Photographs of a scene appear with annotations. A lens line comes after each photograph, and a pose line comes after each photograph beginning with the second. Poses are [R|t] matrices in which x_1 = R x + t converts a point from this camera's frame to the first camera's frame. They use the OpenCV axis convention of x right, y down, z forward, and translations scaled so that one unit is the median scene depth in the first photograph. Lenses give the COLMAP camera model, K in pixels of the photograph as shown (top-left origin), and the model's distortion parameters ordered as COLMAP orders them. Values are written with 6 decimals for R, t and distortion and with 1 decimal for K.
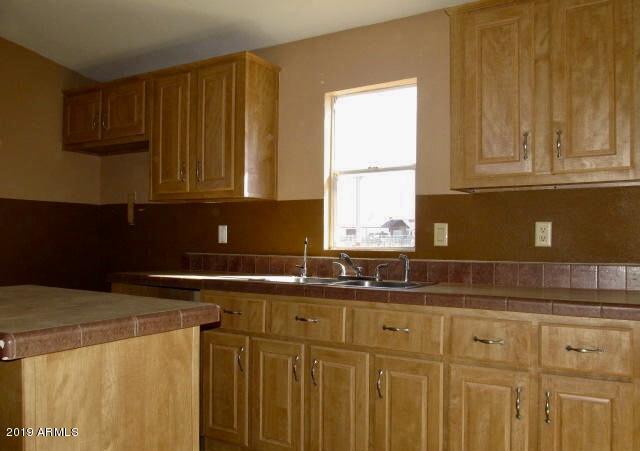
lens RADIAL K [[534.3, 0, 320.9], [0, 534.3, 234.8], [0, 0, 1]] dist [-0.040070, 0.021751]
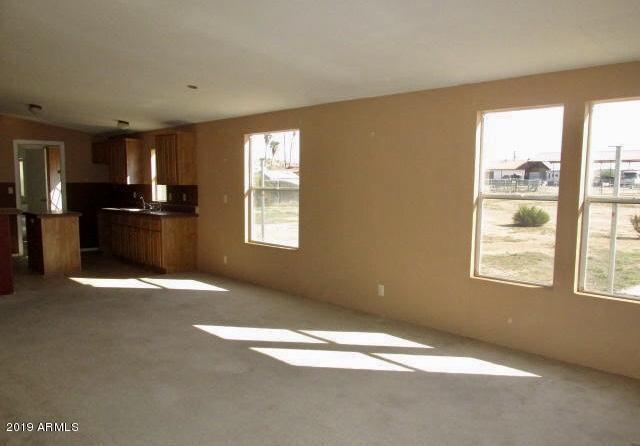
lens RADIAL K [[534.5, 0, 325.9], [0, 534.5, 239.3], [0, 0, 1]] dist [-0.023976, -0.014785]
pose [[0.962284, 0.030217, -0.270364, 2.219034], [0.001967, 0.993013, 0.117985, -0.140142], [0.272040, -0.114067, 0.955501, -2.096196]]
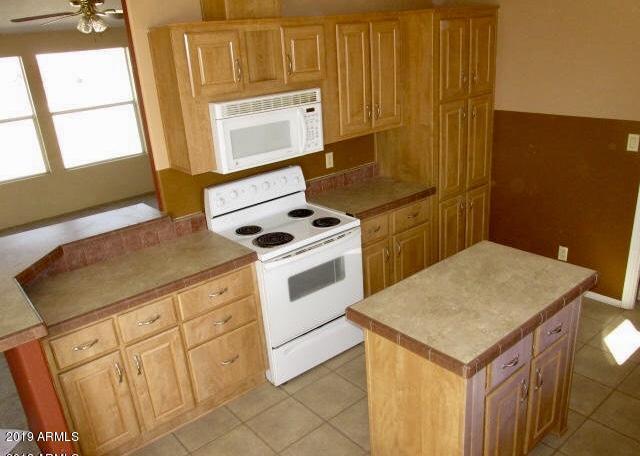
lens RADIAL K [[534.3, 0, 318.4], [0, 534.3, 233.7], [0, 0, 1]] dist [-0.040070, 0.021751]
pose [[-0.317704, 0.355493, -0.879027, 0.542794], [0.073689, 0.933511, 0.350894, -0.373607], [0.945322, 0.046706, -0.322776, 0.677284]]
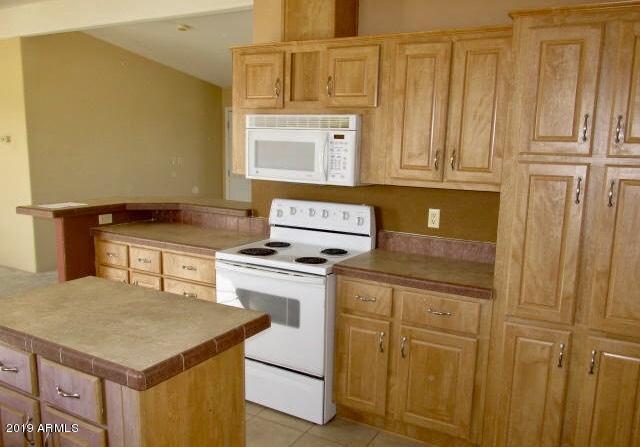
lens RADIAL K [[534.5, 0, 322.6], [0, 534.5, 237.8], [0, 0, 1]] dist [-0.023976, -0.014785]
pose [[-0.998943, -0.020609, -0.041086, -0.646361], [-0.027516, 0.984116, 0.175381, -0.182693], [0.036819, 0.176326, -0.983643, 1.428797]]
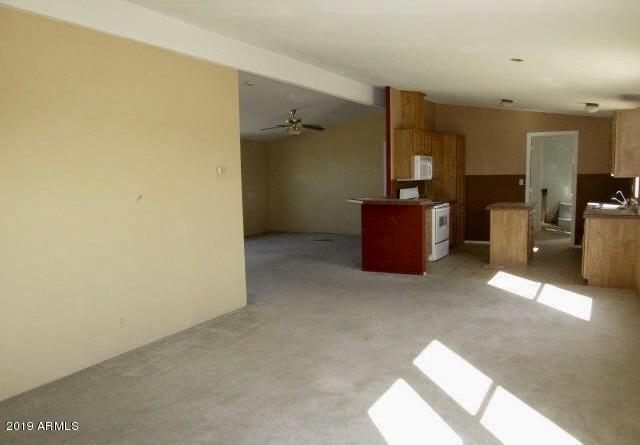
lens RADIAL K [[534.5, 0, 318.8], [0, 534.5, 228.0], [0, 0, 1]] dist [-0.023976, -0.014785]
pose [[0.057539, 0.096155, -0.993702, 2.935050], [0.028762, 0.994778, 0.097925, -0.136366], [0.997929, -0.034216, 0.054473, -0.770263]]
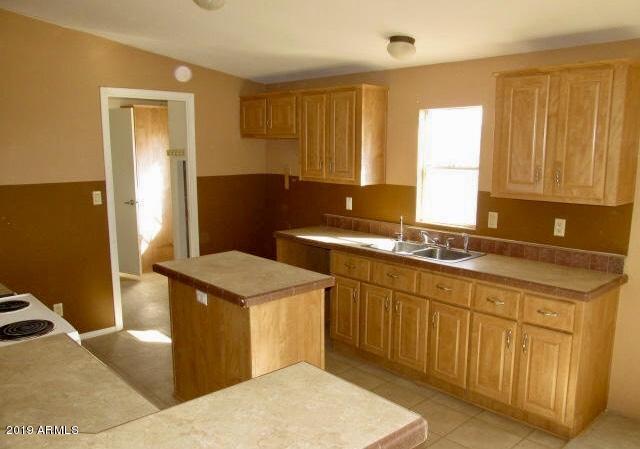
lens RADIAL K [[534.5, 0, 319.7], [0, 534.5, 233.4], [0, 0, 1]] dist [-0.023976, -0.014785]
pose [[0.962074, 0.040248, -0.269802, 0.176272], [0.007032, 0.985068, 0.172022, -0.230535], [0.272697, -0.167395, 0.947426, -0.528868]]
